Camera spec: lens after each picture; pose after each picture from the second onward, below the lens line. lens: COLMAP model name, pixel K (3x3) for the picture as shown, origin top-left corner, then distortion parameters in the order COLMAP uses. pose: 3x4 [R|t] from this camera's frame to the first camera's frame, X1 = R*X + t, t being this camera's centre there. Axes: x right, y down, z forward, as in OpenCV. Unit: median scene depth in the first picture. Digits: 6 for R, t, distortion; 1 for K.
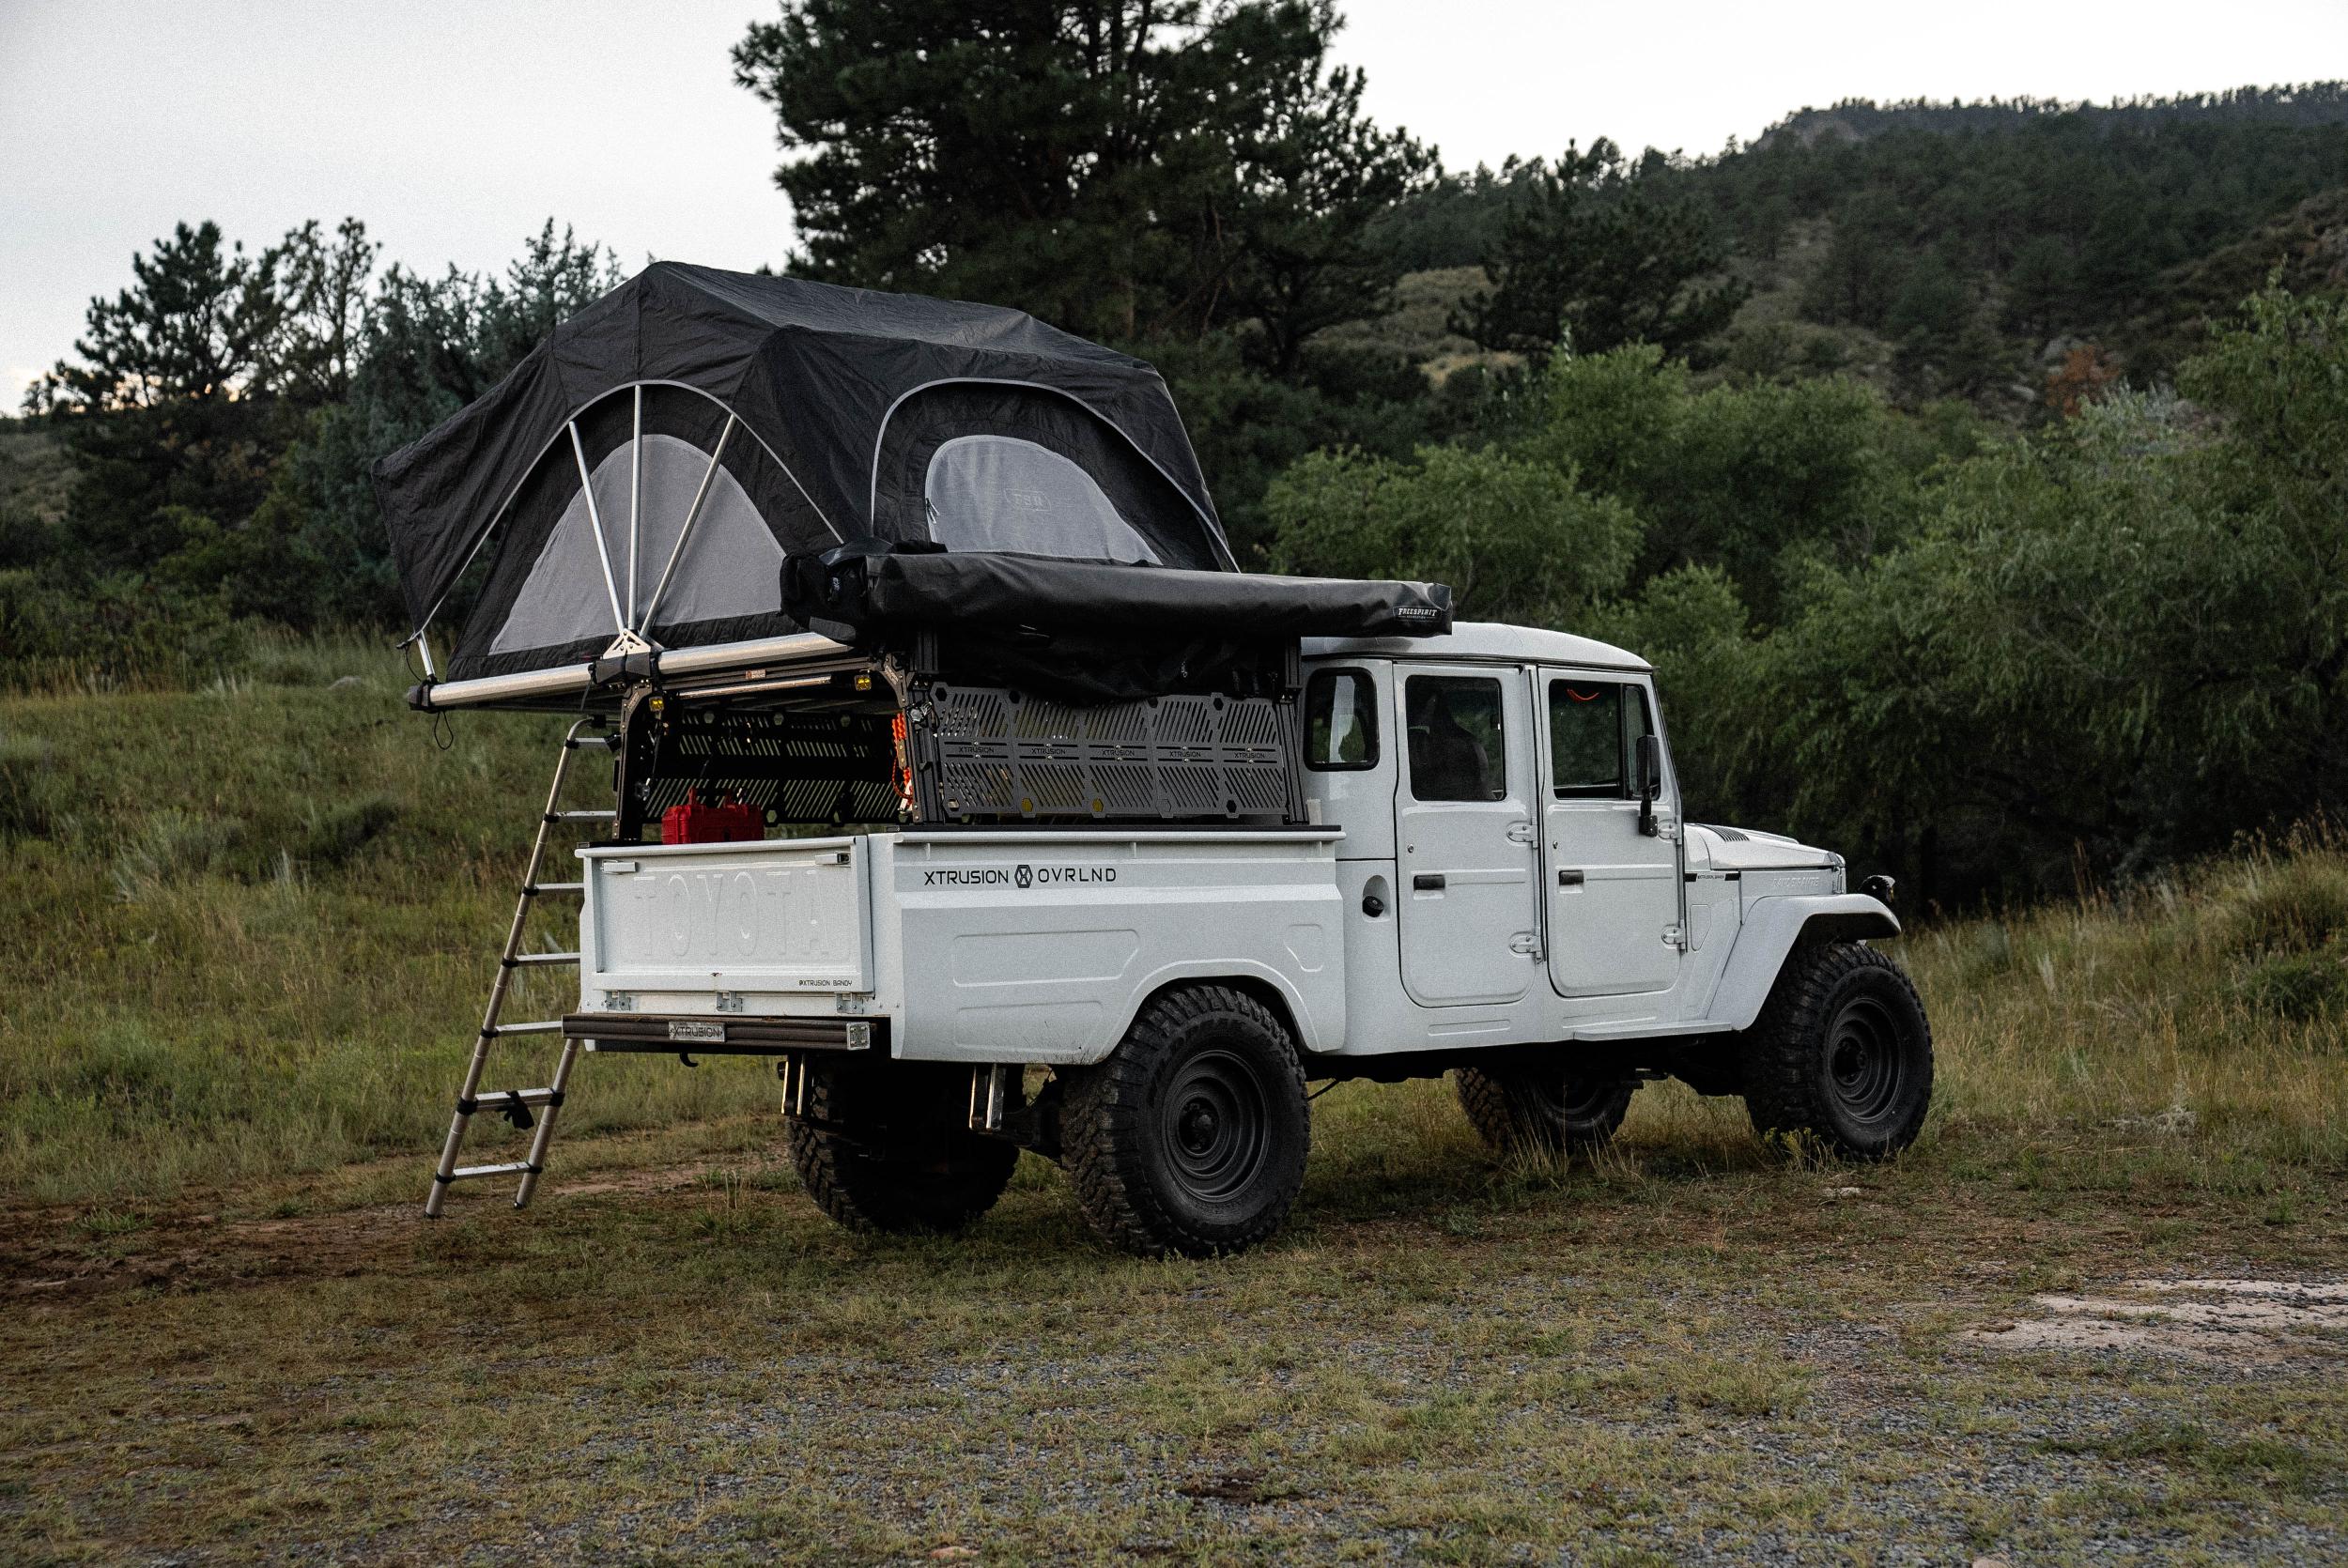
lens RADIAL K [[3324.2, 0, 1178.0], [0, 3324.2, 789.3], [0, 0, 1]] dist [0.186325, 0.000000]
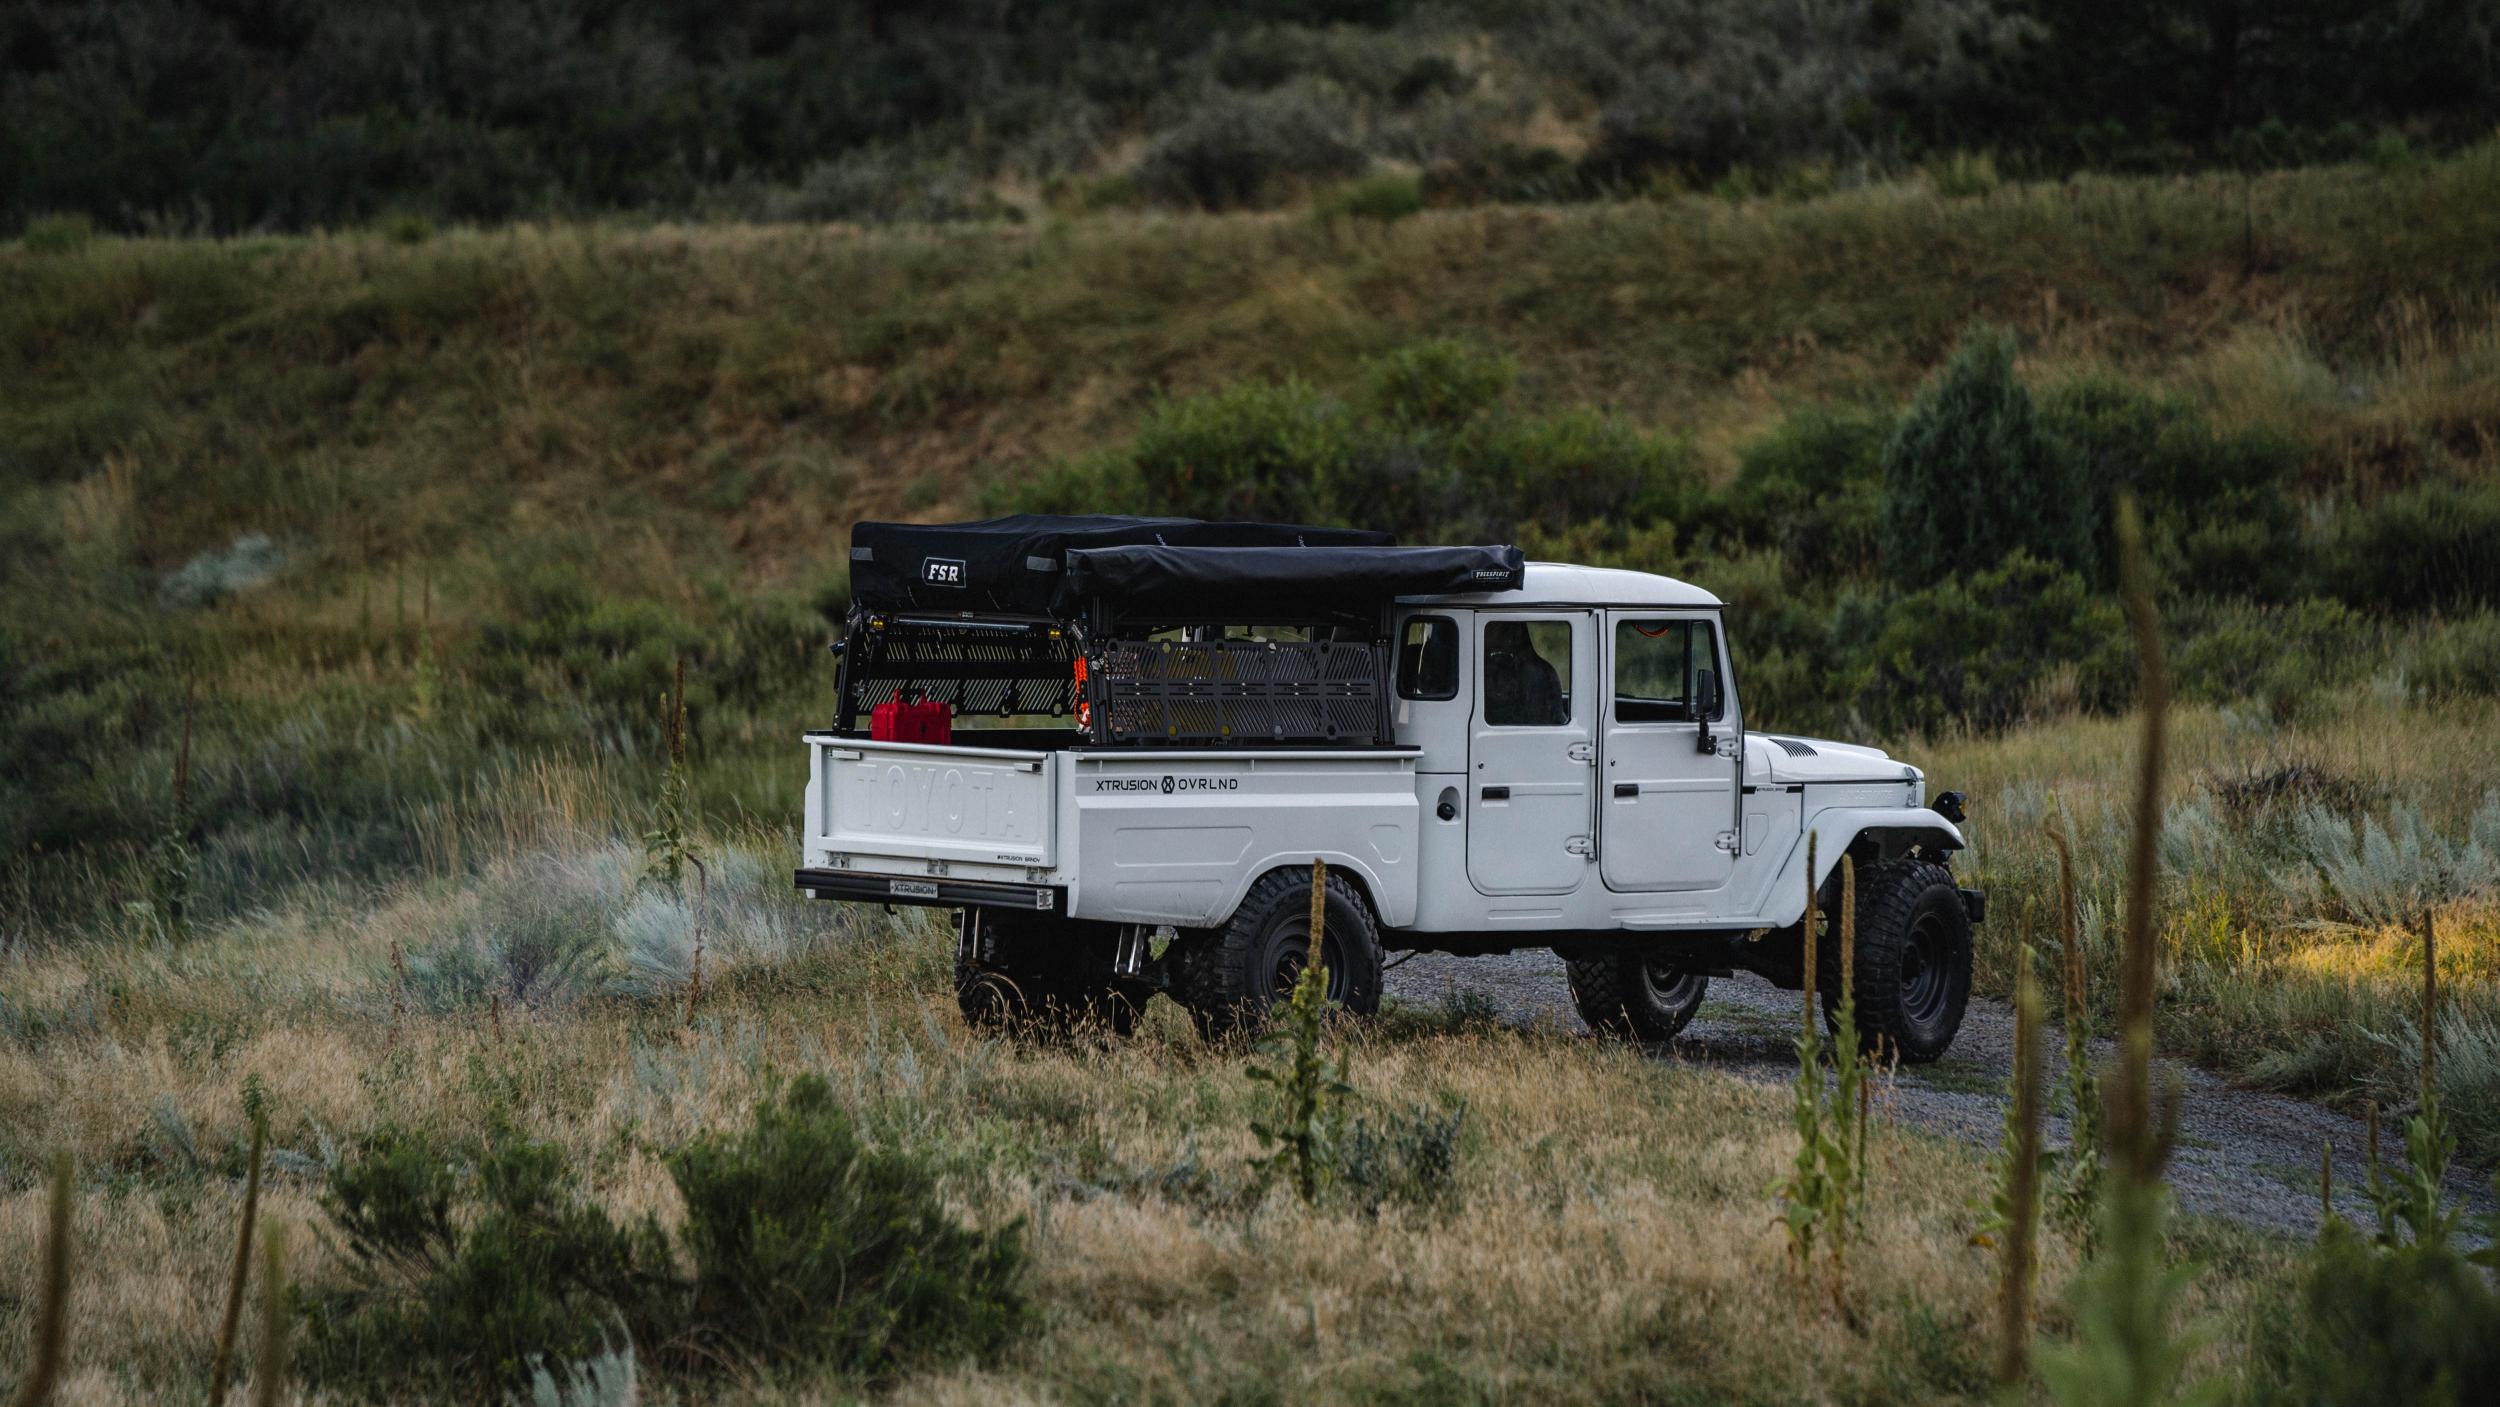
lens RADIAL K [[13496.1, 0, 1256.3], [0, 13496.1, 700.1], [0, 0, 1]] dist [1.891233, 0.000000]
pose [[0.998705, 0.048675, -0.014777, 0.060089], [-0.047664, 0.996912, 0.062408, -0.311558], [0.017769, -0.061623, 0.997941, -3.943053]]
